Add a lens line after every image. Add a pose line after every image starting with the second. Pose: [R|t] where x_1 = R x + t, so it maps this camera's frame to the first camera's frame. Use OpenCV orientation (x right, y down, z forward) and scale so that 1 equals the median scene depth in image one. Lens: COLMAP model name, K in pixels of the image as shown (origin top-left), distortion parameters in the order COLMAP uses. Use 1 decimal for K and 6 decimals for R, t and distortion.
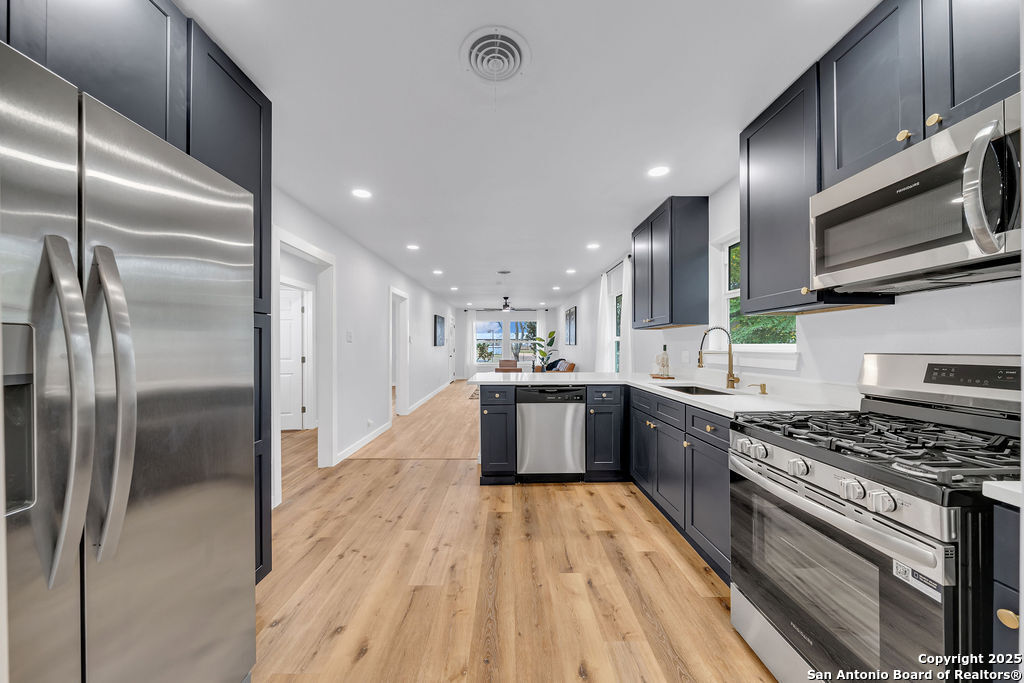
lens RADIAL K [[354.7, 0, 502.5], [0, 354.7, 346.0], [0, 0, 1]] dist [-0.006515, -0.000313]
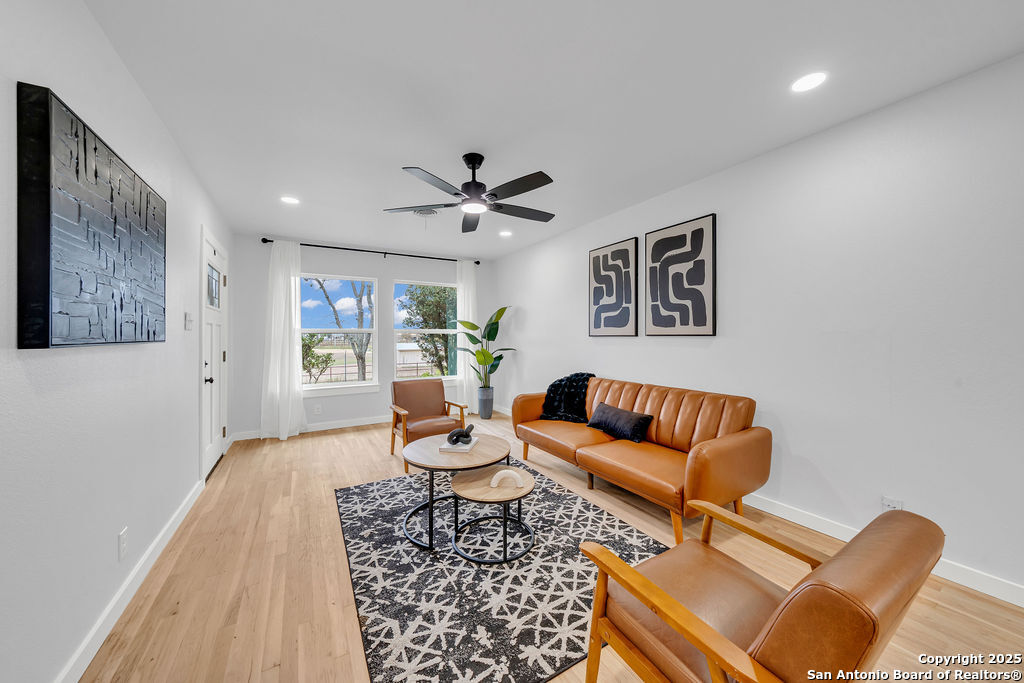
lens RADIAL K [[354.7, 0, 505.1], [0, 354.7, 337.9], [0, 0, 1]] dist [-0.006515, -0.000313]
pose [[0.857164, -0.004903, 0.515021, -0.405979], [0.008064, 0.999960, -0.003901, -0.004707], [-0.514981, 0.007497, 0.857169, 2.897519]]
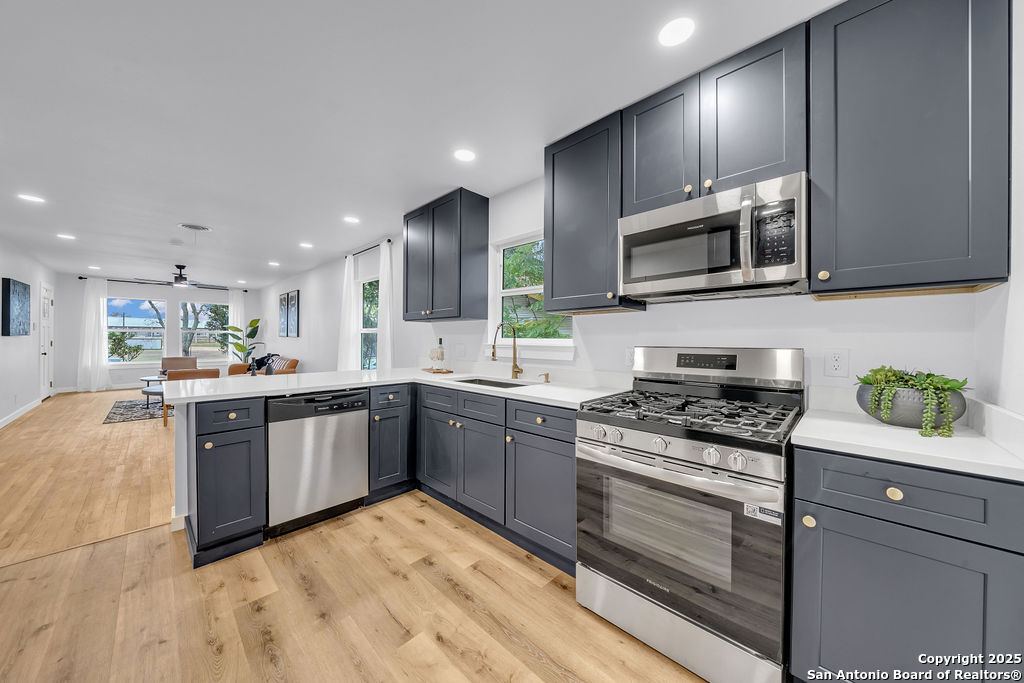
lens RADIAL K [[354.7, 0, 512.7], [0, 354.7, 342.1], [0, 0, 1]] dist [-0.006515, -0.000313]
pose [[0.687213, 0.002627, 0.726451, -0.164126], [-0.009112, 0.999946, 0.005004, 0.000736], [-0.726398, -0.010058, 0.687200, 0.261411]]
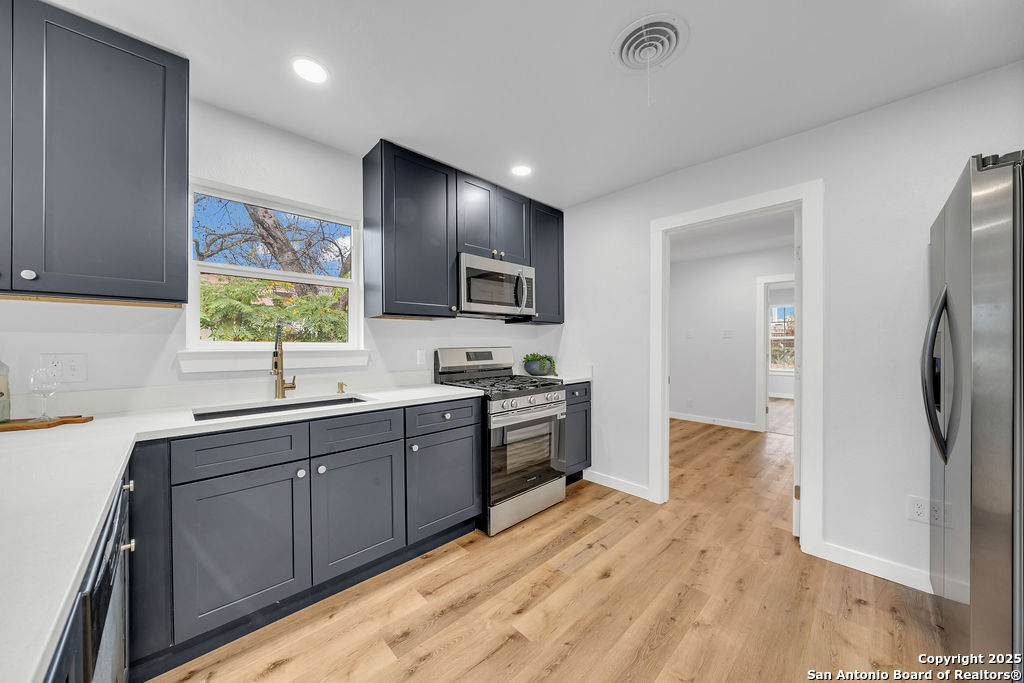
lens RADIAL K [[354.7, 0, 512.2], [0, 354.7, 345.2], [0, 0, 1]] dist [-0.006515, -0.000313]
pose [[-0.709127, 0.000600, 0.705081, -0.274756], [0.003177, 0.999992, 0.002344, 0.001769], [-0.705074, 0.003902, -0.709123, 1.239774]]
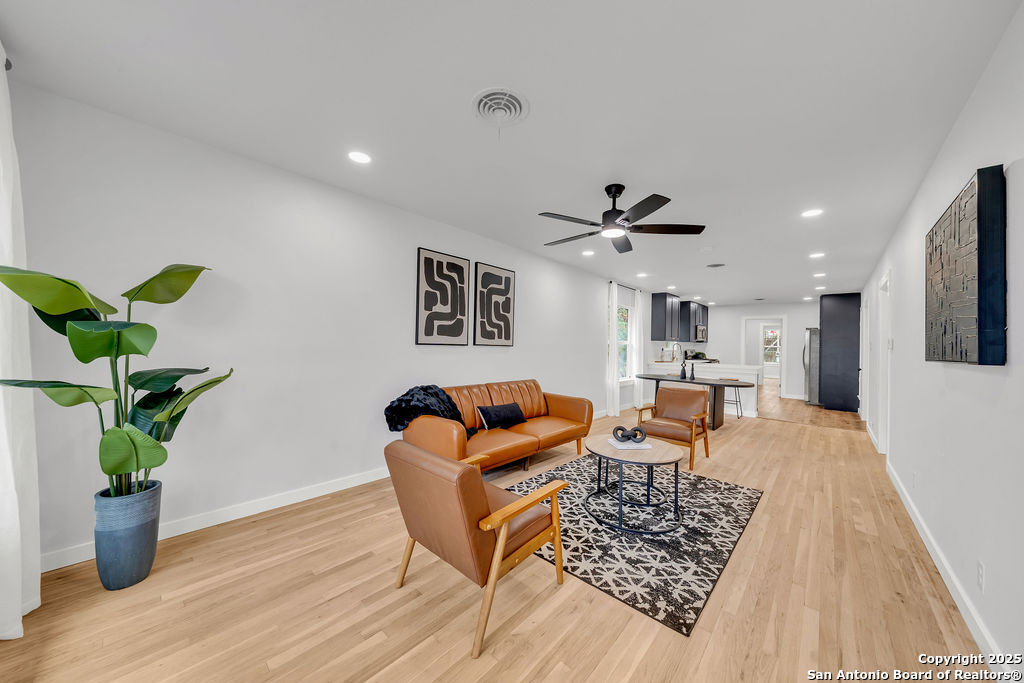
lens RADIAL K [[354.7, 0, 509.3], [0, 354.7, 344.6], [0, 0, 1]] dist [-0.006515, -0.000313]
pose [[-0.754281, -0.016592, 0.656342, -0.451392], [-0.018372, 0.999823, 0.004162, -0.026229], [-0.656295, -0.008918, -0.754452, 4.891929]]
